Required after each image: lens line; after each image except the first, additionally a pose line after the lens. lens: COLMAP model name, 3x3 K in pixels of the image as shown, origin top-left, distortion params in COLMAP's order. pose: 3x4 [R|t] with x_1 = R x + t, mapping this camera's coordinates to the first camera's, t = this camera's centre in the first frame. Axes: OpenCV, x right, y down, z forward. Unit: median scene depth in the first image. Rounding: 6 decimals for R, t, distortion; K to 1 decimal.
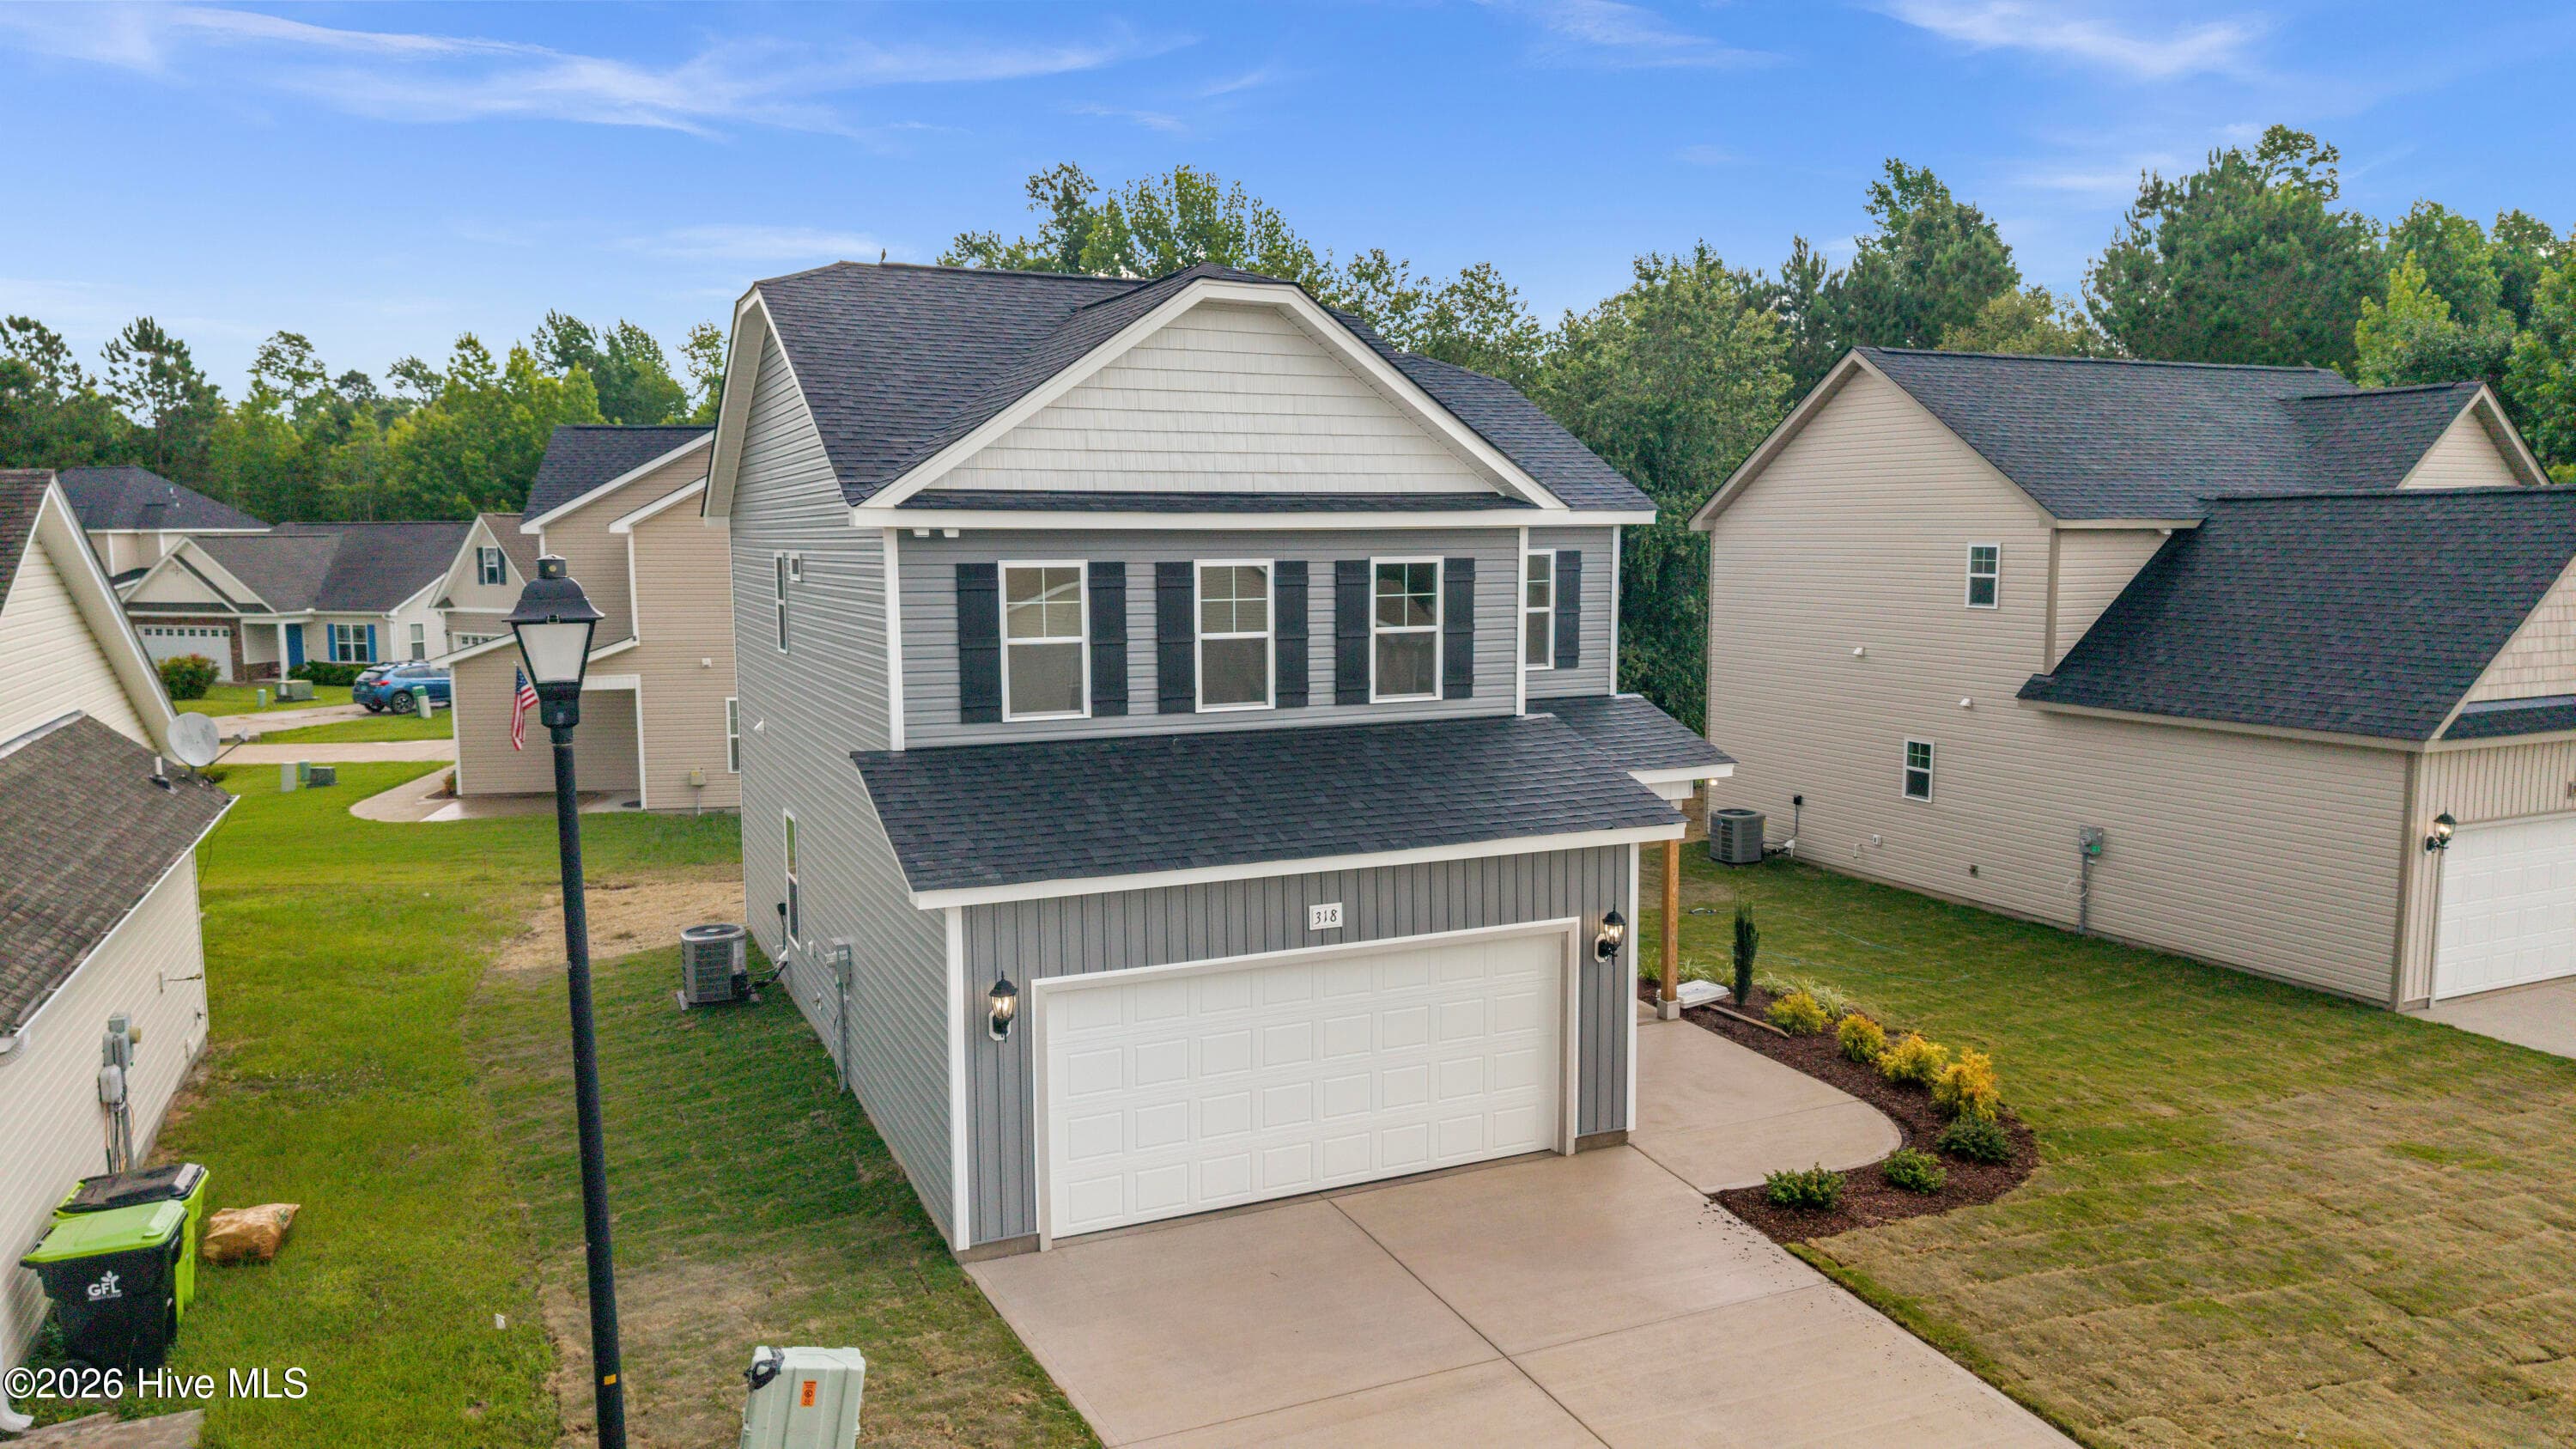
lens RADIAL K [[1732.5, 0, 1306.4], [0, 1732.5, 732.6], [0, 0, 1]] dist [0.061737, -0.079414]
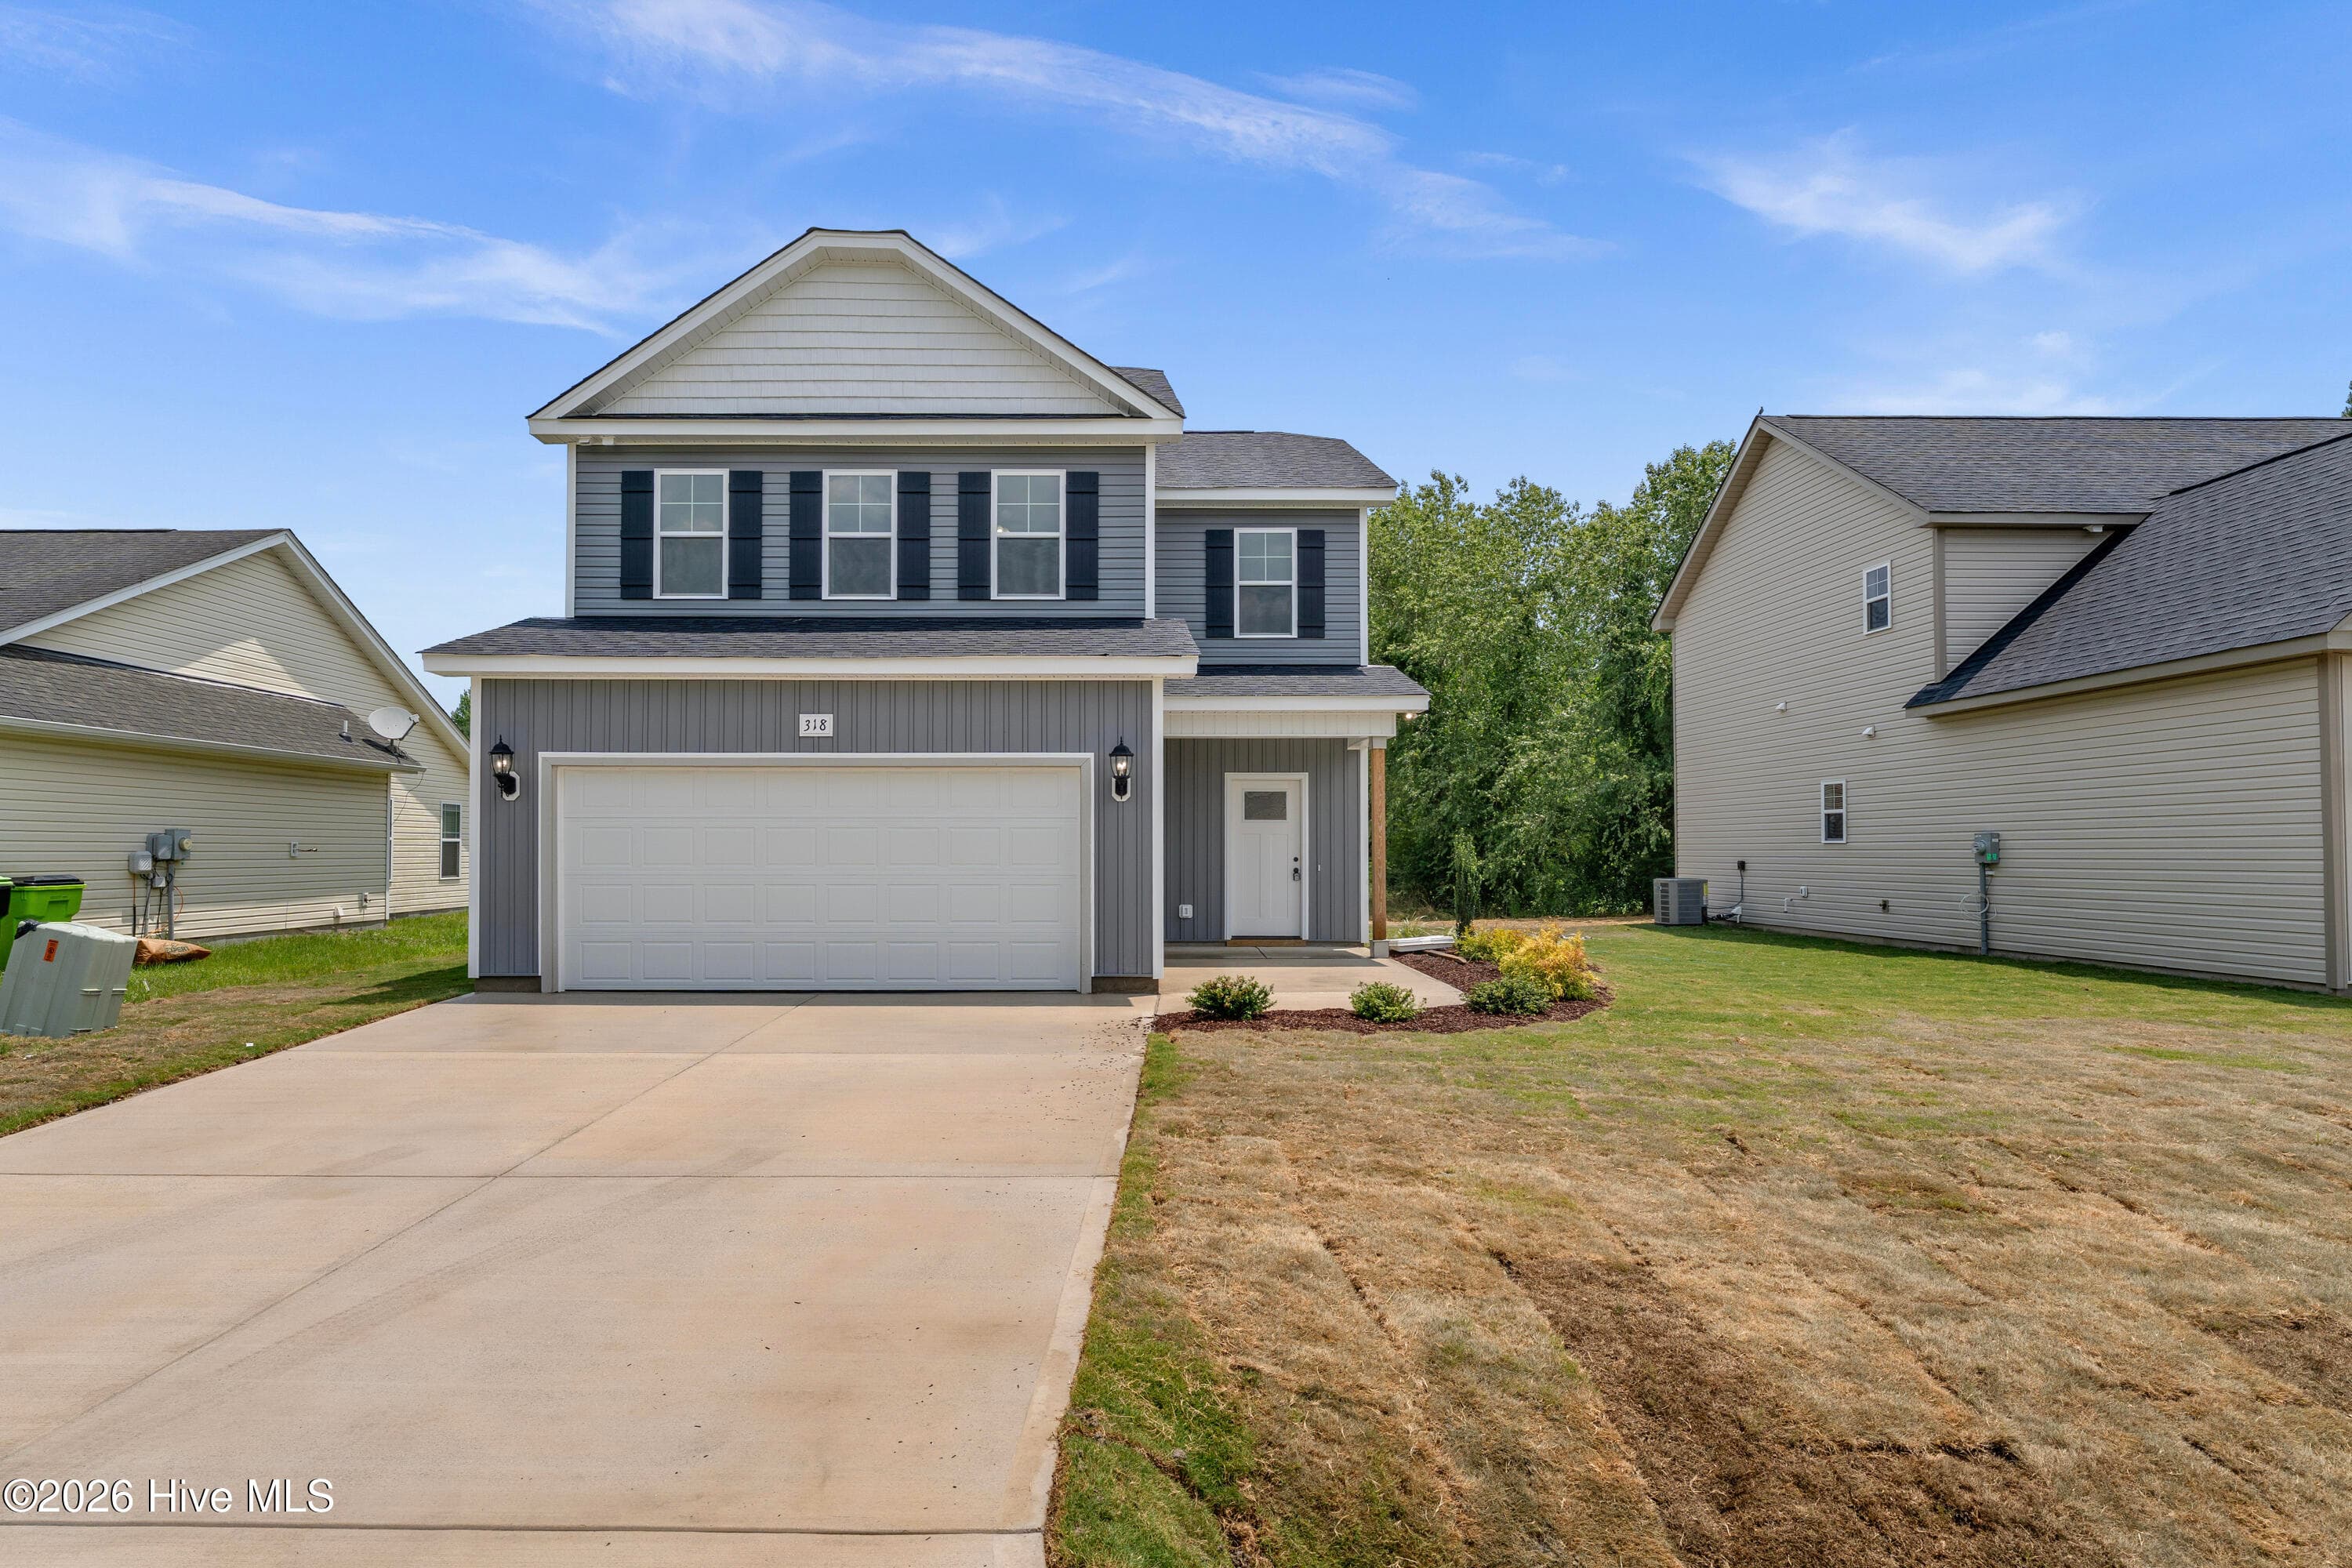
lens RADIAL K [[1241.9, 0, 1102.2], [0, 1241.9, 828.3], [0, 0, 1]] dist [0.000820, 0.001381]
pose [[0.908141, -0.003074, -0.418653, 0.449329], [-0.053391, 0.990958, -0.123091, 0.230226], [0.415246, 0.134136, 0.899765, 0.339505]]
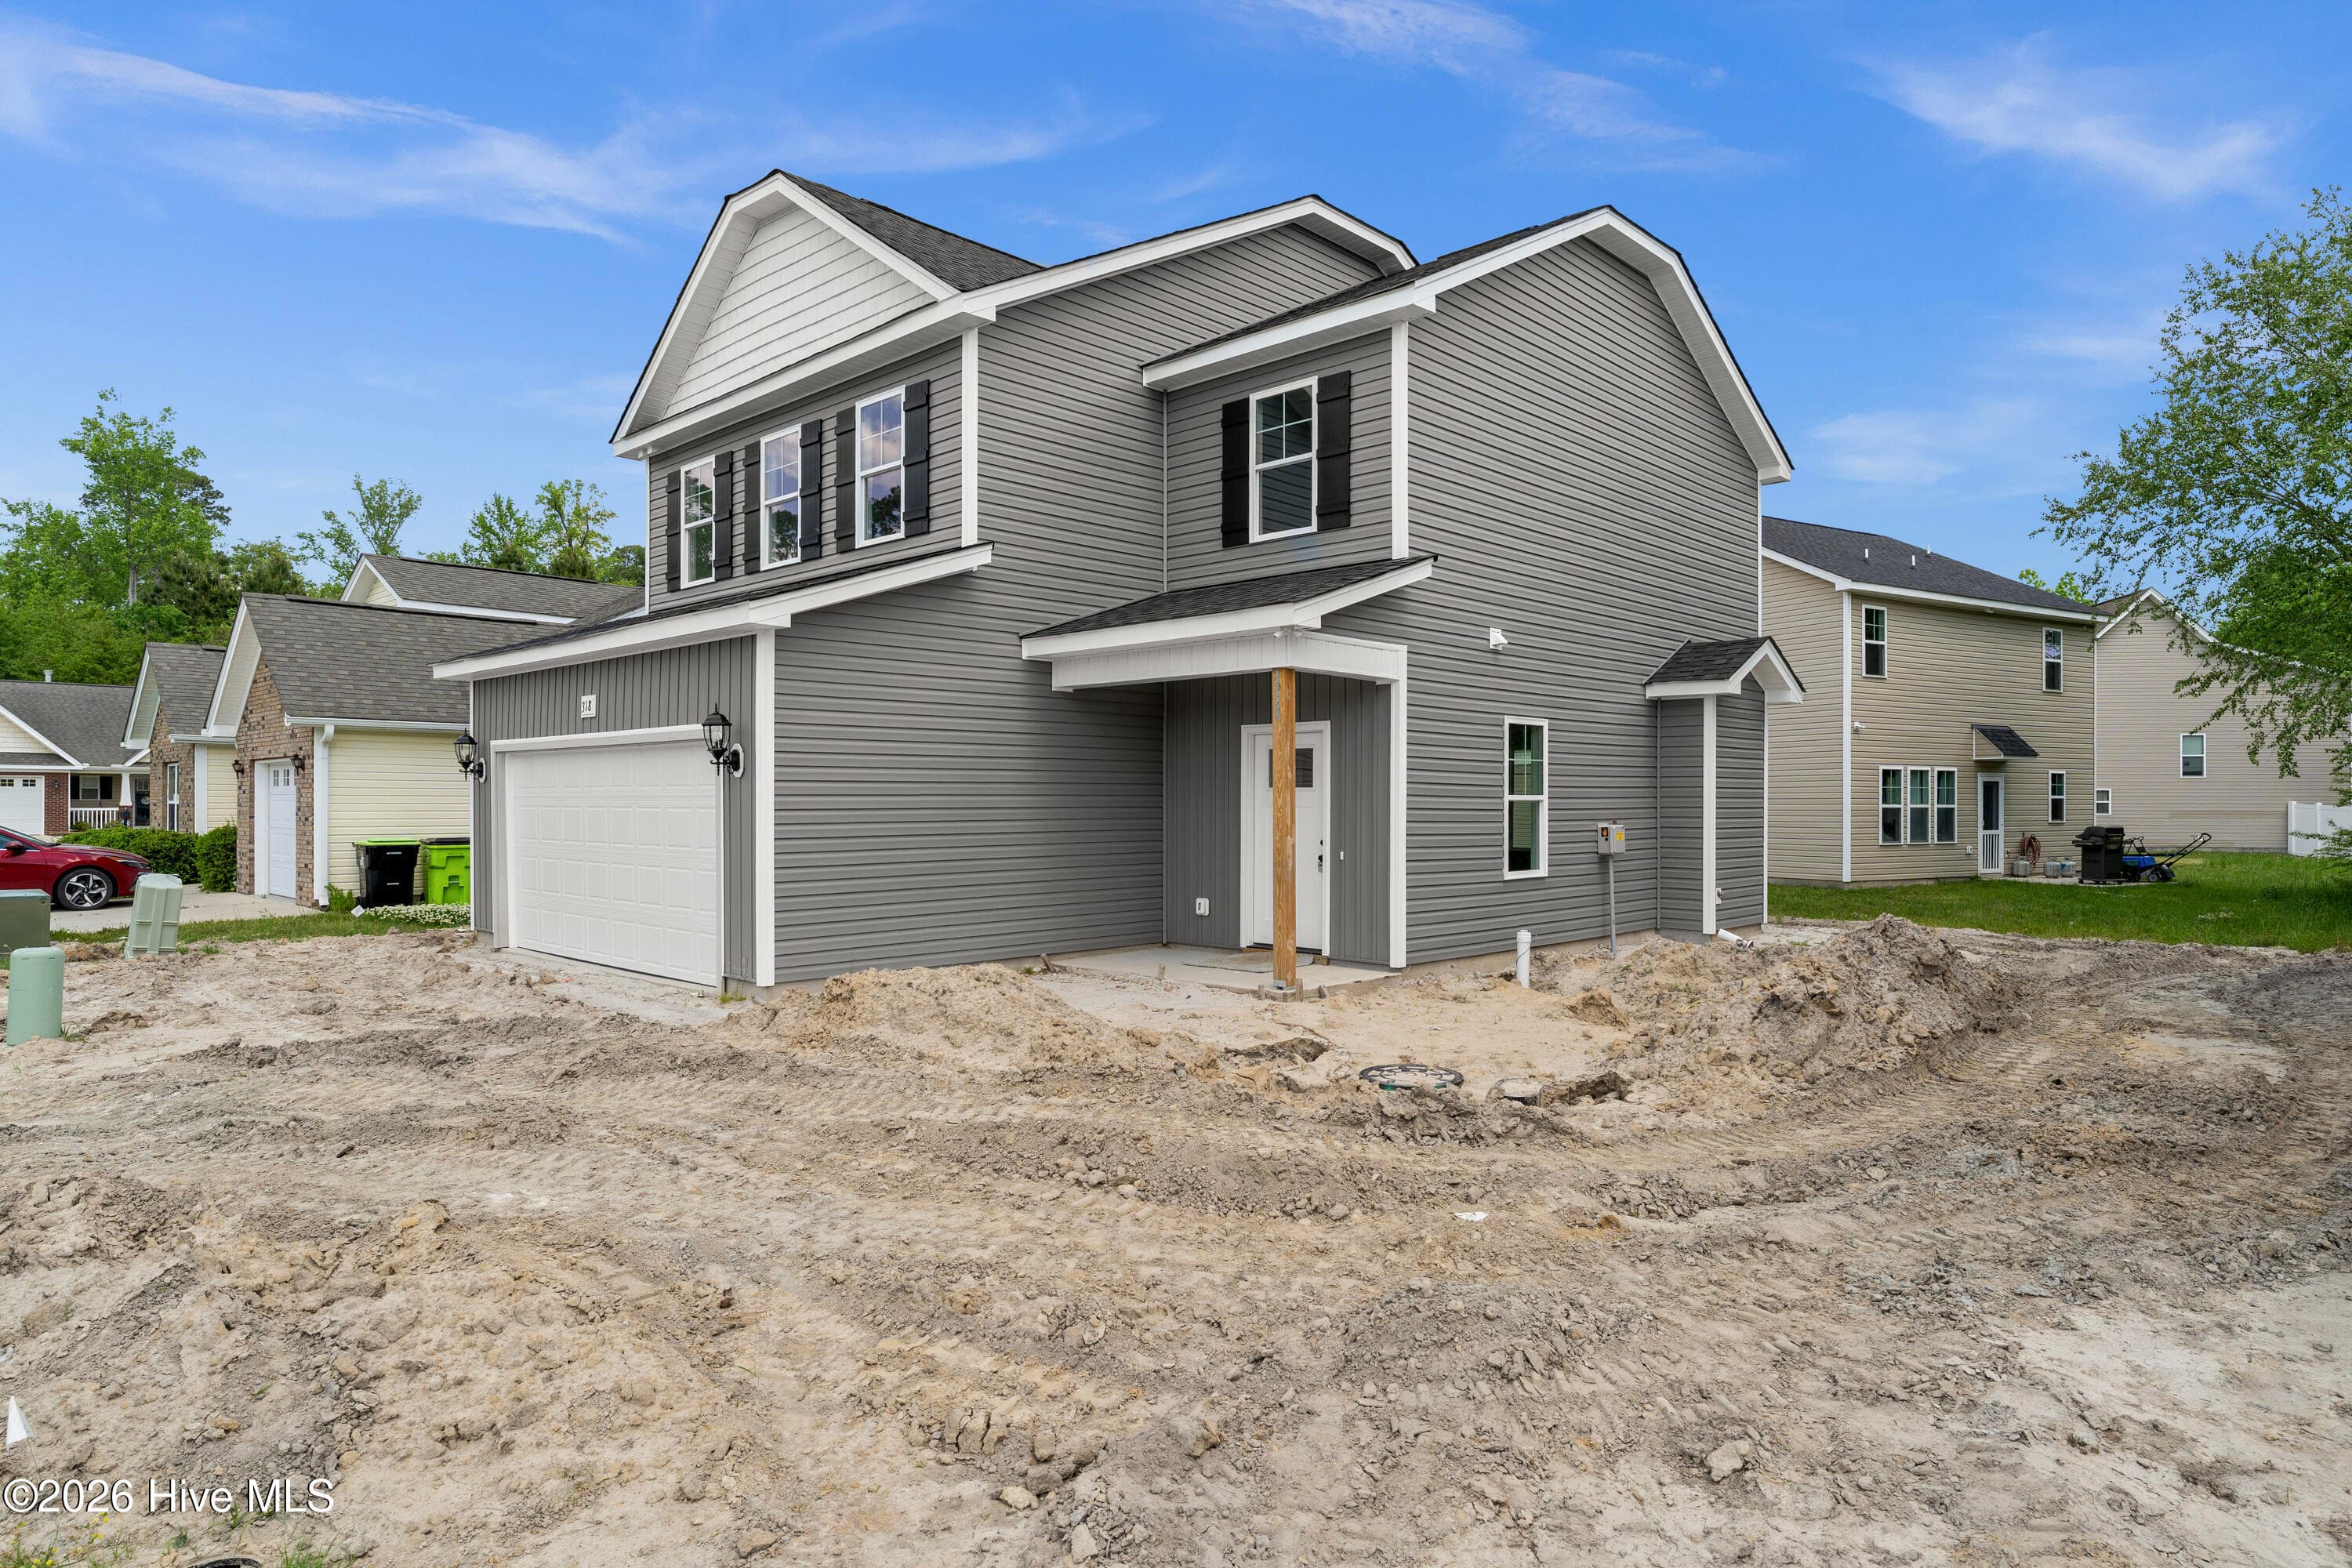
lens RADIAL K [[1348.8, 0, 1163.4], [0, 1348.8, 812.7], [0, 0, 1]] dist [-0.002617, -0.001301]
pose [[0.358704, 0.012467, -0.933368, 0.854580], [-0.112810, 0.993161, -0.030089, 0.142280], [0.926610, 0.116086, 0.357657, 0.929656]]
